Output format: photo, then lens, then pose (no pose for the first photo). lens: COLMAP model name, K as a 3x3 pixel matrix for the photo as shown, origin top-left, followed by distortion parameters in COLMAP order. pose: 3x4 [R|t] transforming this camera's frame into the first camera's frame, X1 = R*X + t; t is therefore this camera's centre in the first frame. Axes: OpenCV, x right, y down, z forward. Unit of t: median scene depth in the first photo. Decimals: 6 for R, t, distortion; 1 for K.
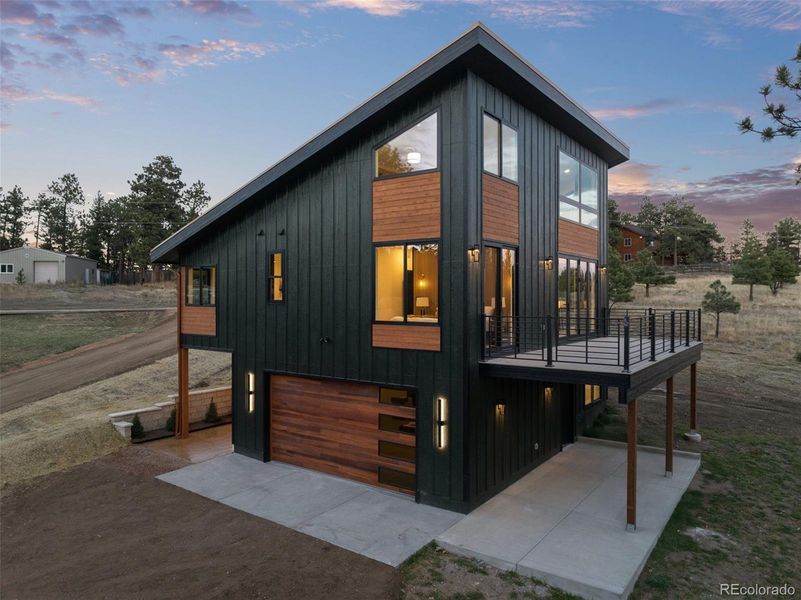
lens RADIAL K [[562.7, 0, 400.5], [0, 562.7, 300.0], [0, 0, 1]] dist [-0.020393, 0.000400]
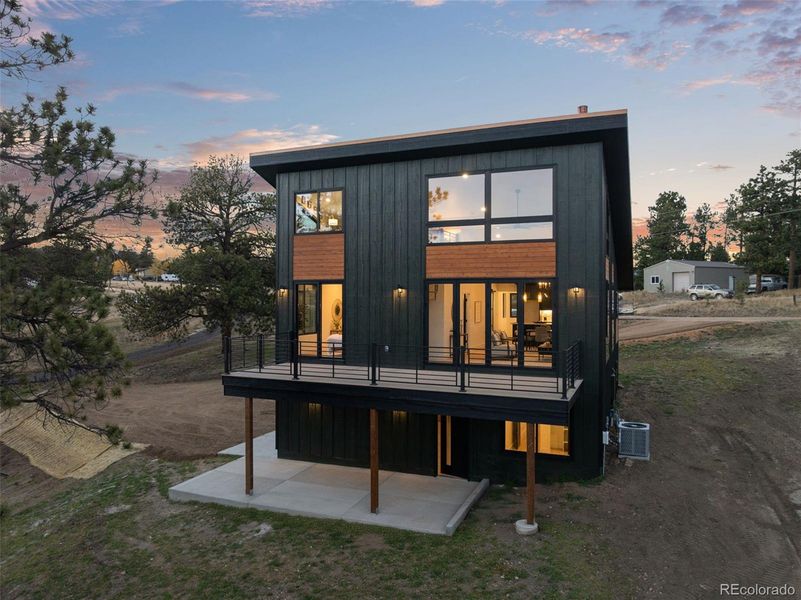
lens RADIAL K [[562.7, 0, 400.5], [0, 562.7, 300.0], [0, 0, 1]] dist [-0.020393, 0.000400]
pose [[0.236383, 0.042846, -0.970715, 0.651778], [0.007392, 0.998919, 0.045891, -0.049449], [0.971632, -0.018023, 0.235811, 0.367048]]
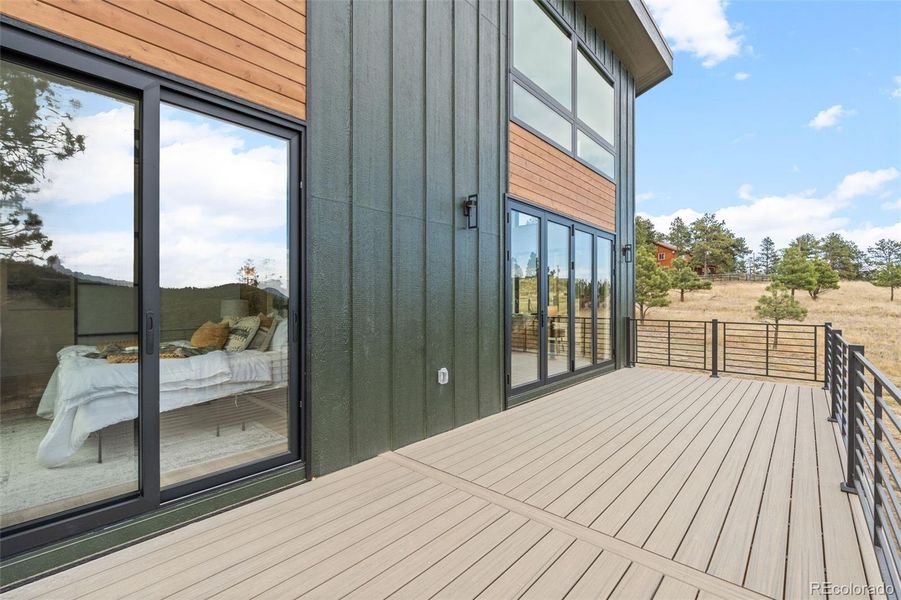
lens RADIAL K [[382.2, 0, 450.5], [0, 382.2, 300.0], [0, 0, 1]] dist [0.001401, 0.000089]
pose [[0.993190, 0.001558, -0.116493, 0.138448], [-0.002806, 0.999940, -0.010547, -0.000254], [0.116469, 0.010802, 0.993136, 0.357095]]
